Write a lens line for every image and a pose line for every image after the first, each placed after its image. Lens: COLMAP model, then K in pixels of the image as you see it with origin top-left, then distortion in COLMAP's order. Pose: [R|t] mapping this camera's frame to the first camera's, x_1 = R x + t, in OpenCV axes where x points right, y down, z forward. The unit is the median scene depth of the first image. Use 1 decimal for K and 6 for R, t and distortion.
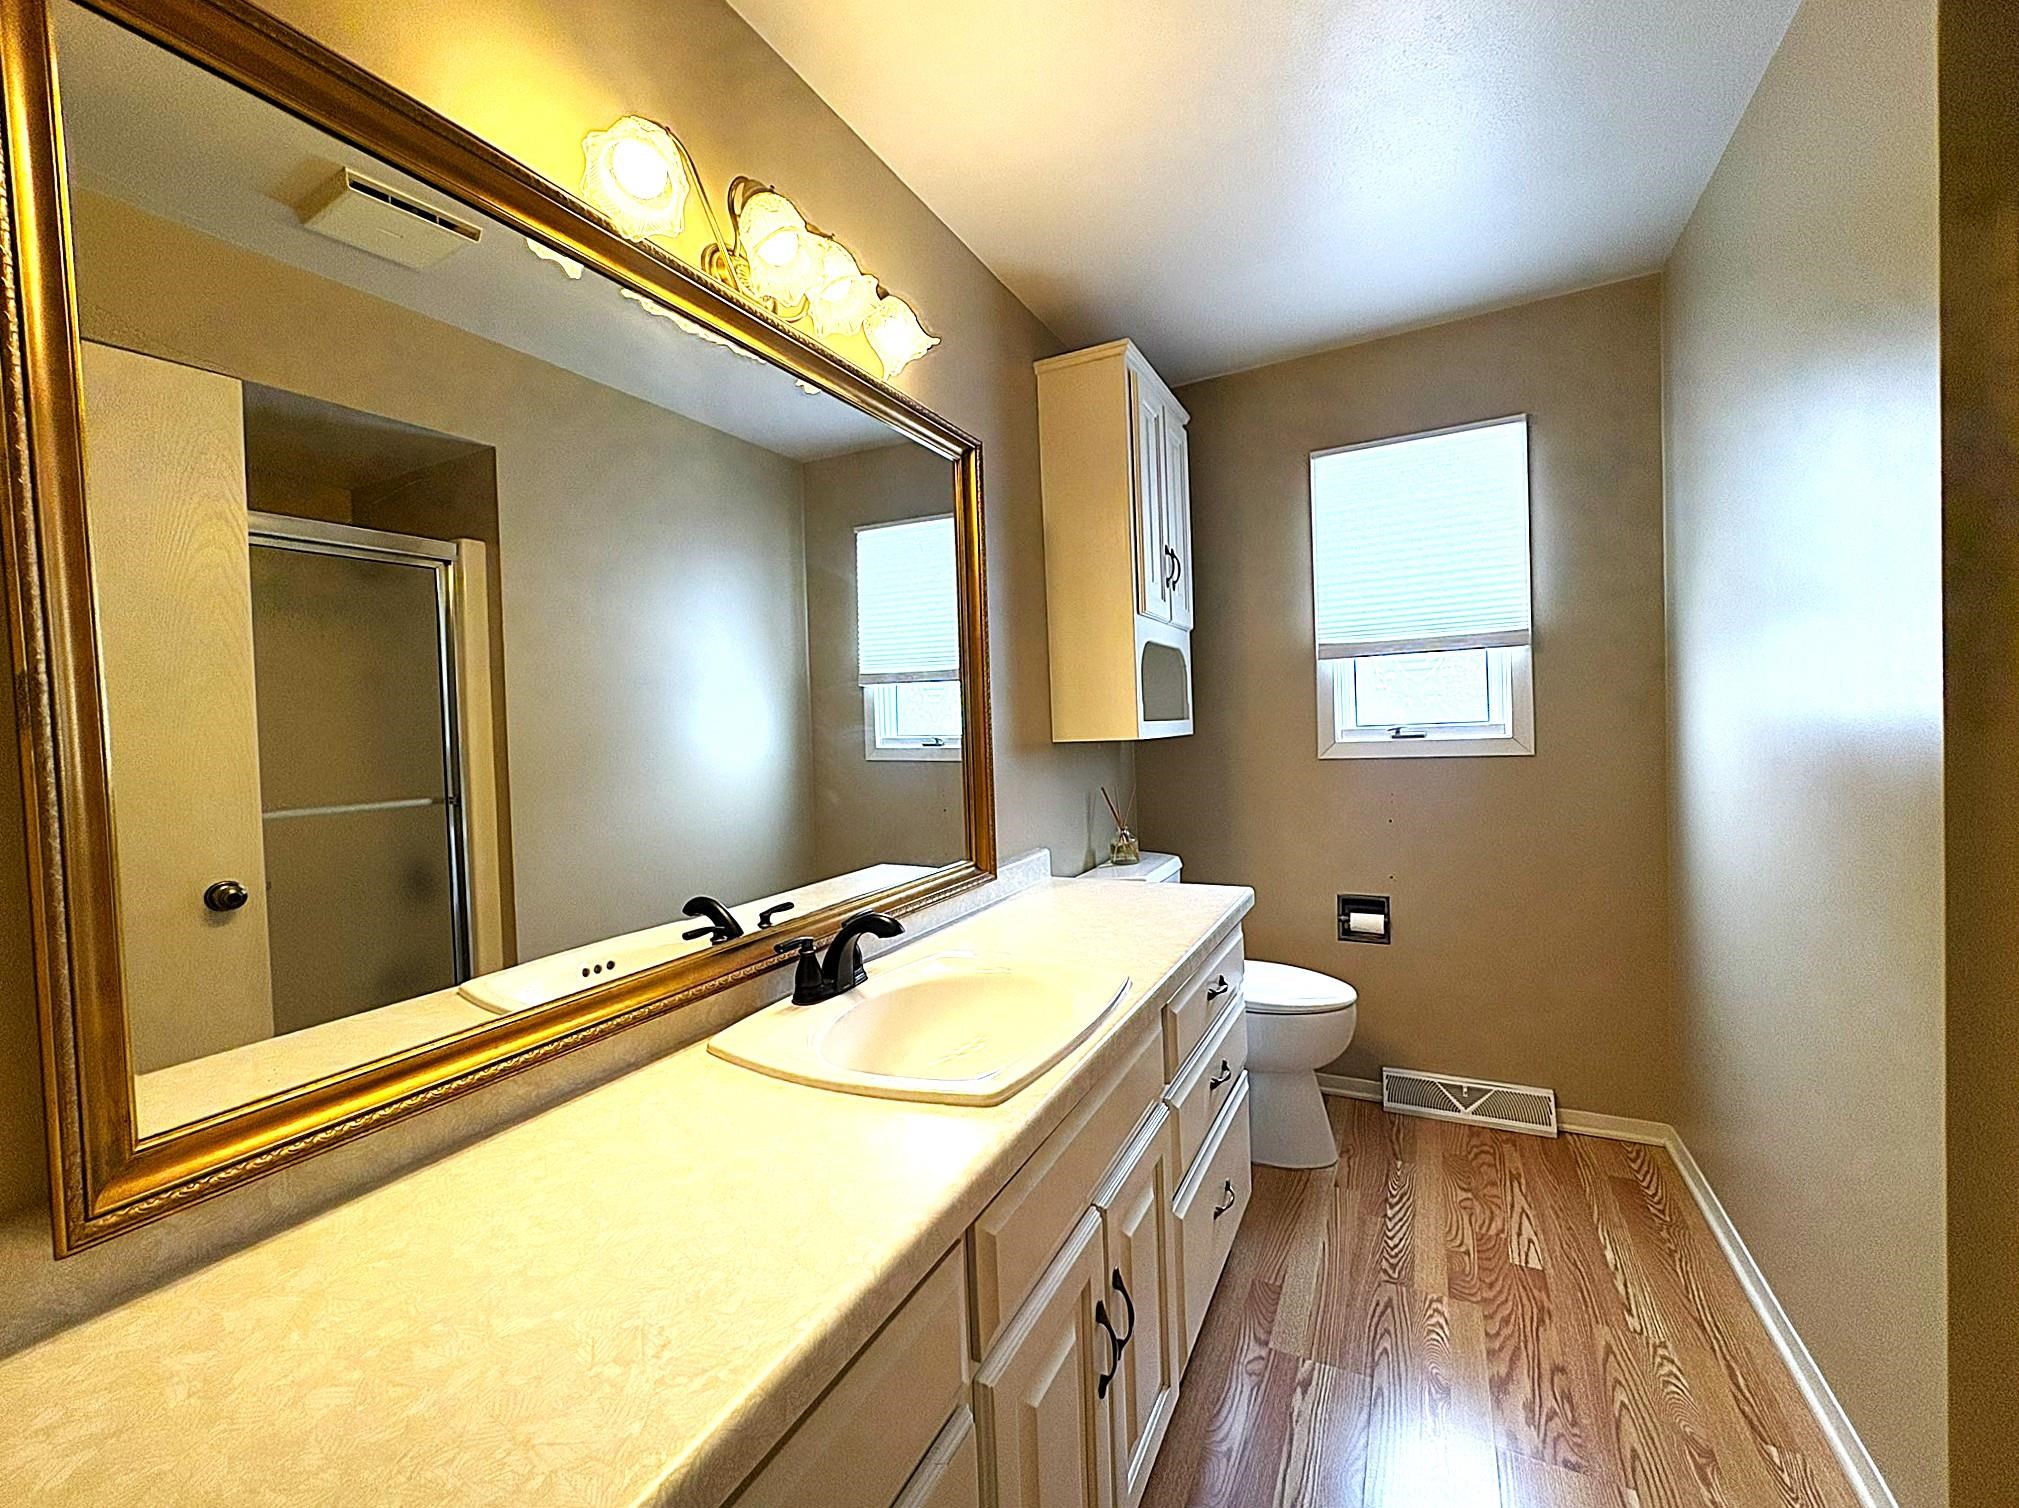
lens RADIAL K [[807.1, 0, 1010.0], [0, 807.1, 749.5], [0, 0, 1]] dist [-0.008530, -0.000371]
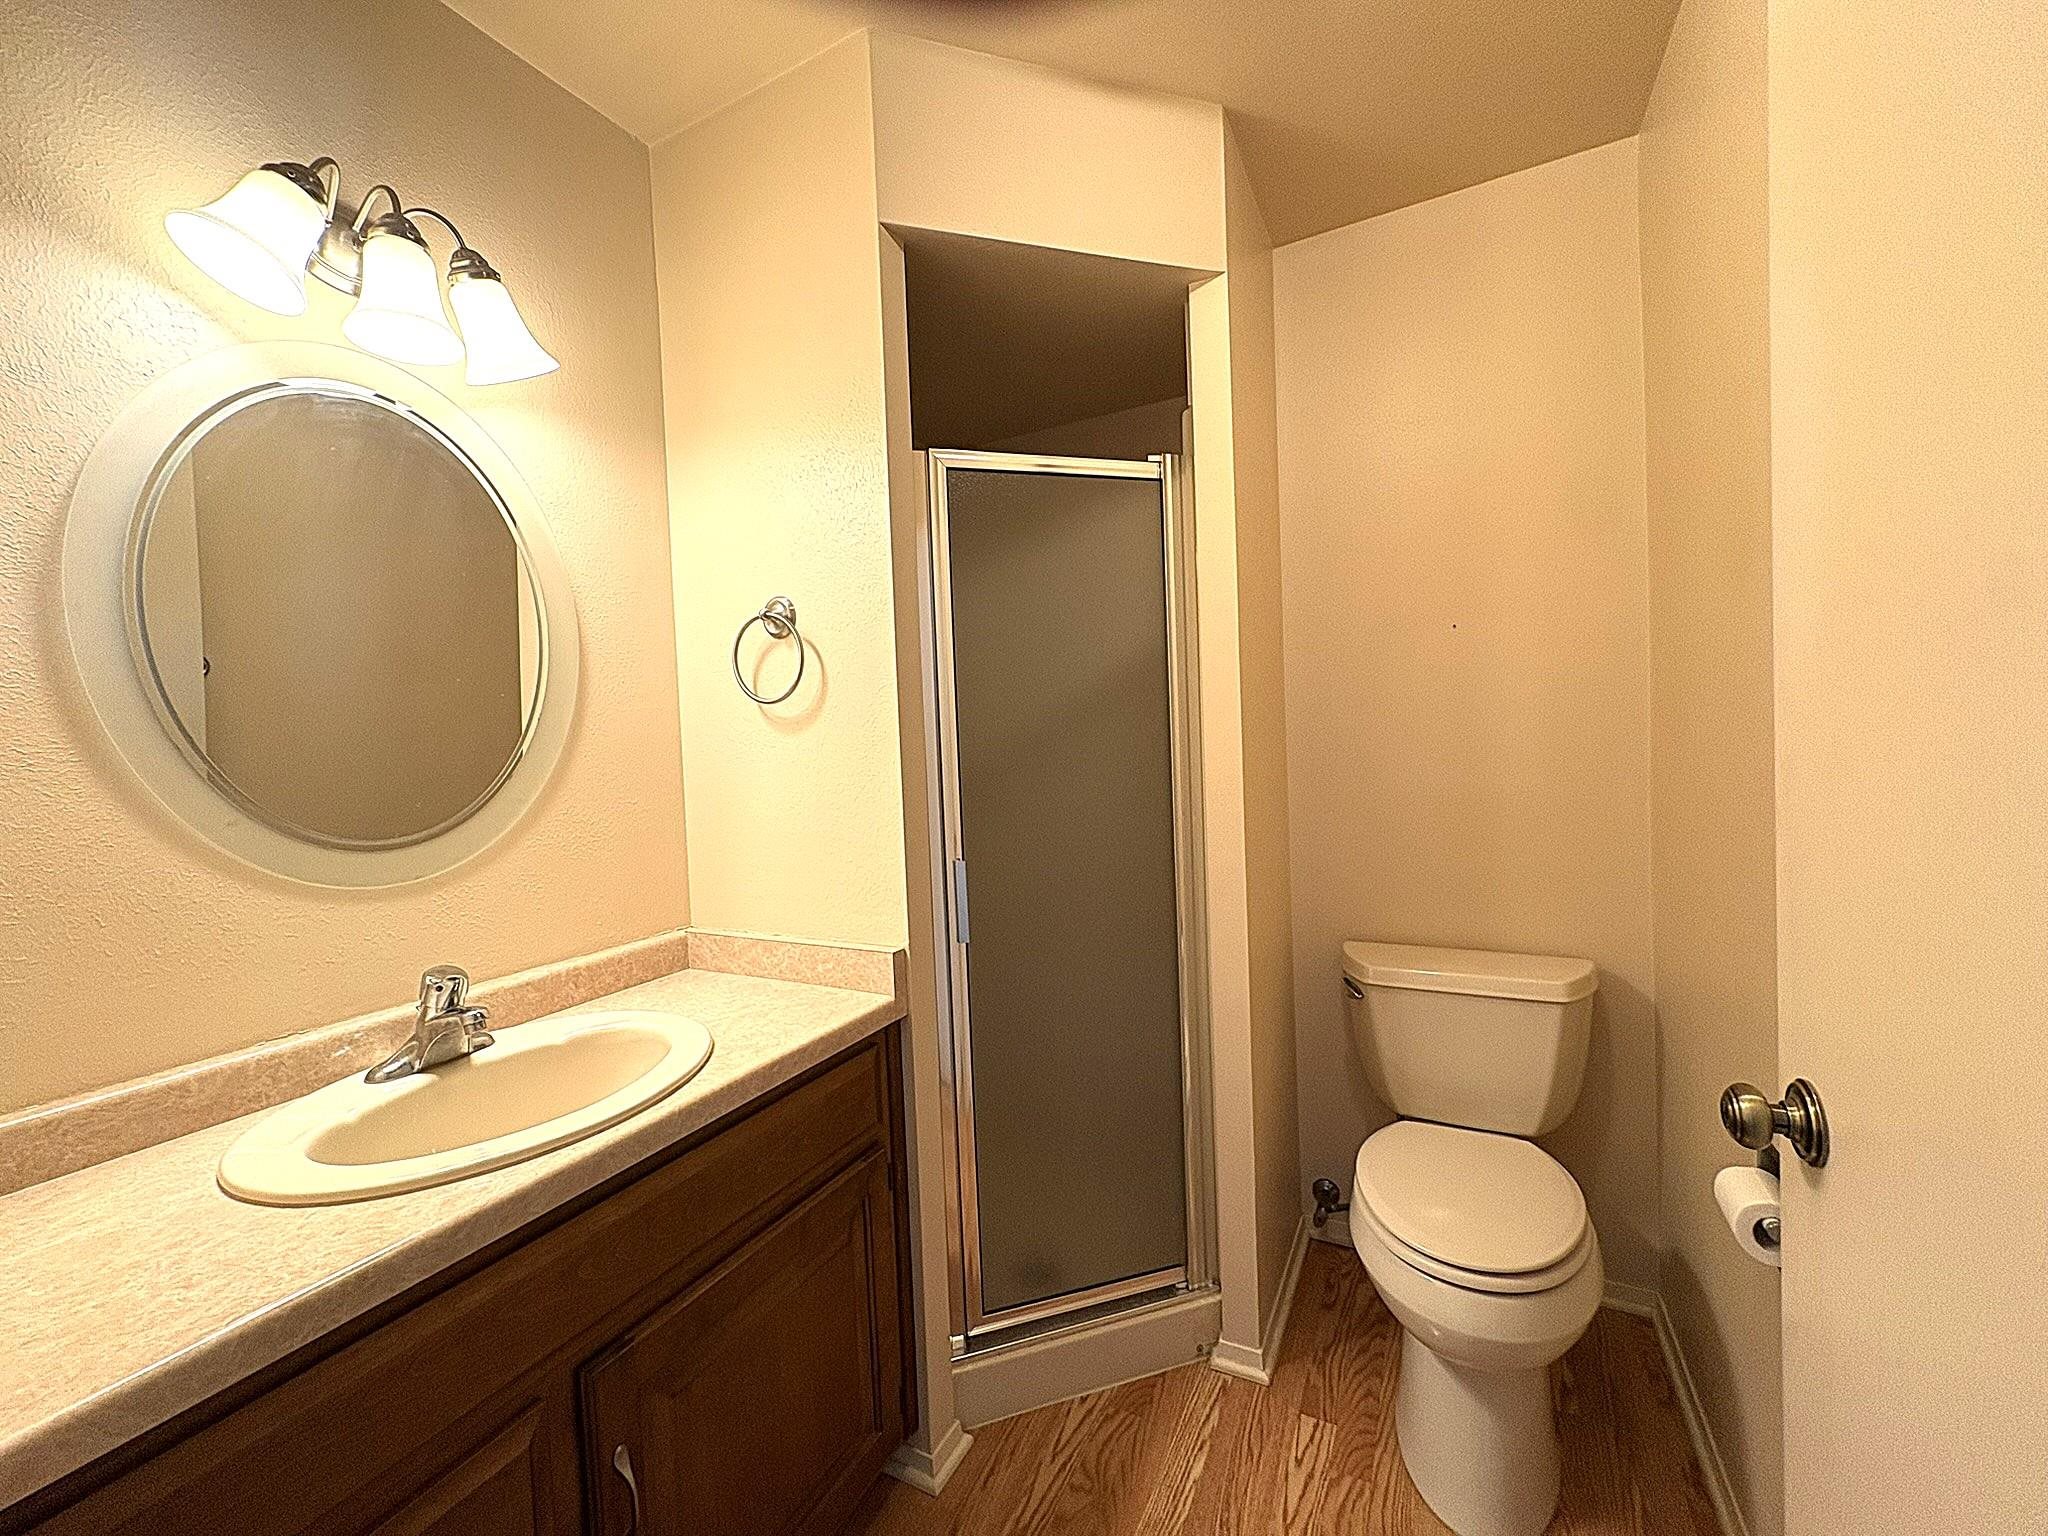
lens RADIAL K [[818.7, 0, 1021.7], [0, 818.7, 766.6], [0, 0, 1]] dist [-0.008530, -0.000371]
pose [[-0.997264, 0.073633, 0.006505, 0.859479], [0.073899, 0.995195, 0.064229, -0.085061], [-0.001744, 0.064534, -0.997914, 1.717485]]
